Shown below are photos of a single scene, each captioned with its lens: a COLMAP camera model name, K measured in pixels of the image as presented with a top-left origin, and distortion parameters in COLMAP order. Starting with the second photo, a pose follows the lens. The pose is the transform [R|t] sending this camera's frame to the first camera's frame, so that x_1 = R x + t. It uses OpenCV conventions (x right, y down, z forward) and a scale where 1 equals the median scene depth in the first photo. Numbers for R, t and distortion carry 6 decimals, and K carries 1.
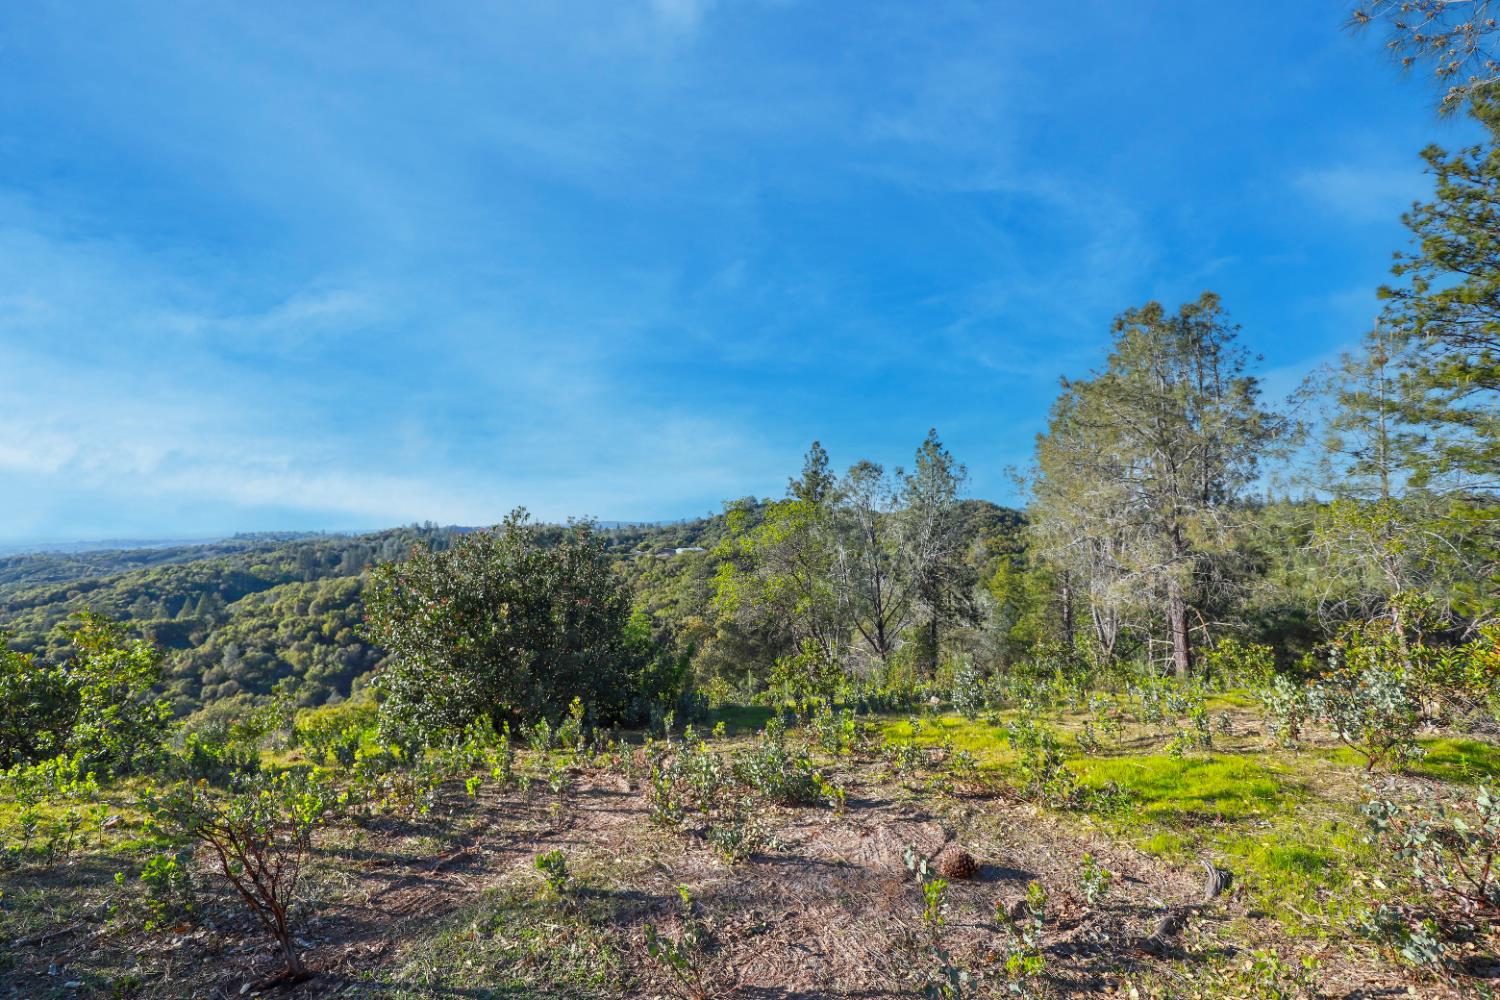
lens RADIAL K [[691.5, 0, 748.0], [0, 691.5, 506.2], [0, 0, 1]] dist [-0.028299, 0.007034]
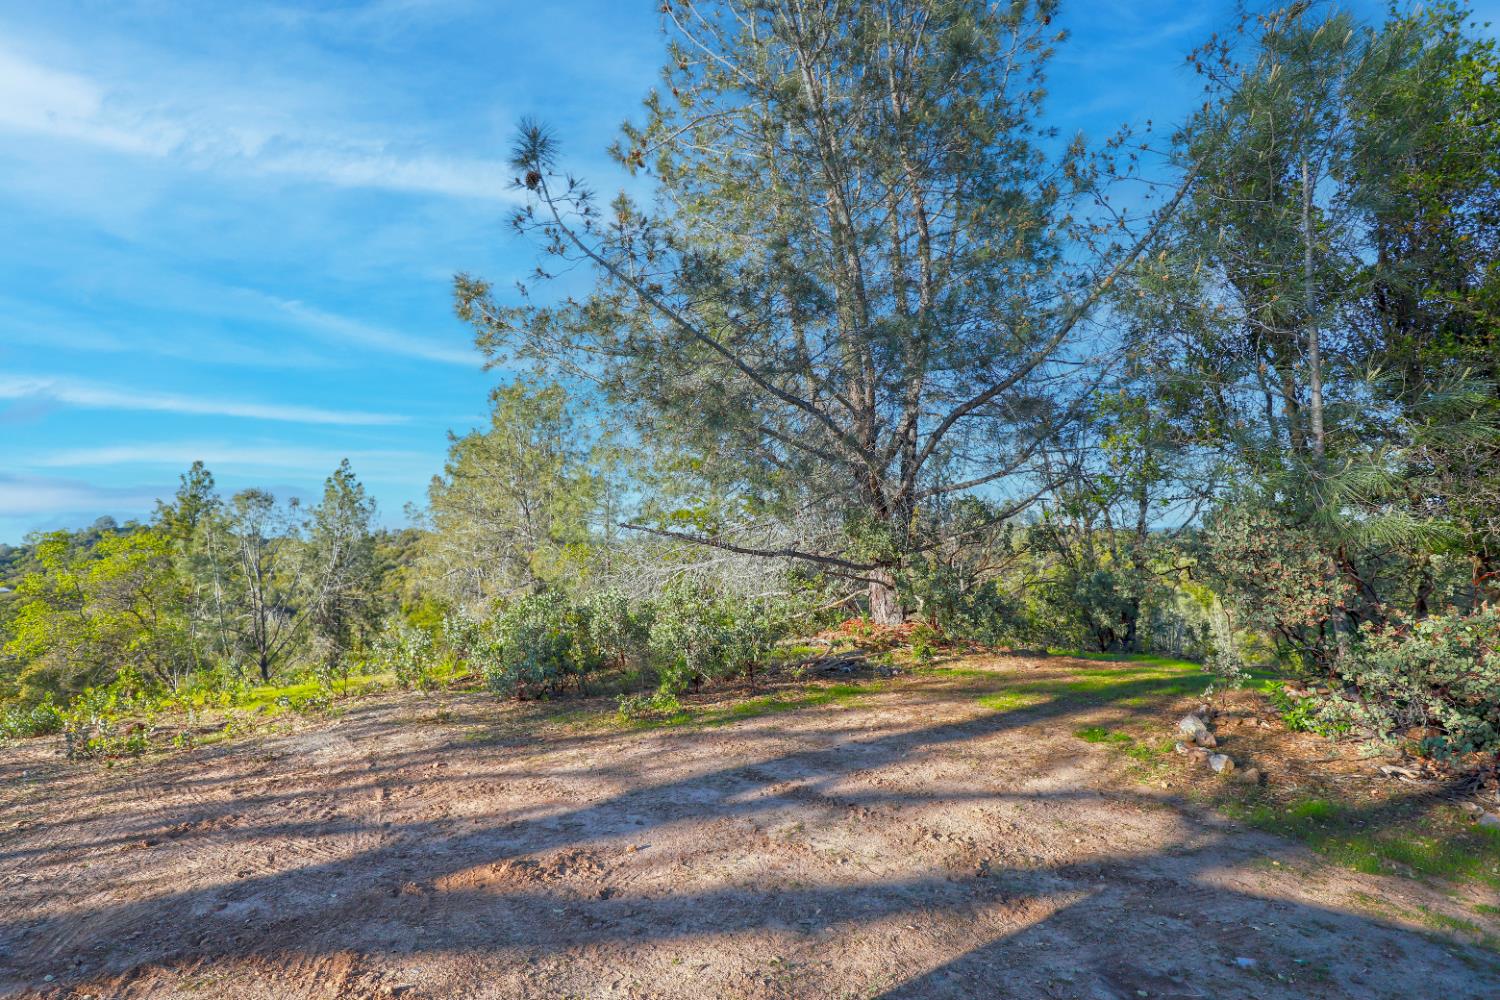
lens RADIAL K [[691.5, 0, 739.1], [0, 691.5, 501.1], [0, 0, 1]] dist [-0.028299, 0.007034]
pose [[0.728199, 0.052555, 0.683348, 0.080963], [-0.017262, 0.998146, -0.058371, -0.035111], [-0.685148, 0.030709, 0.727756, -0.749194]]
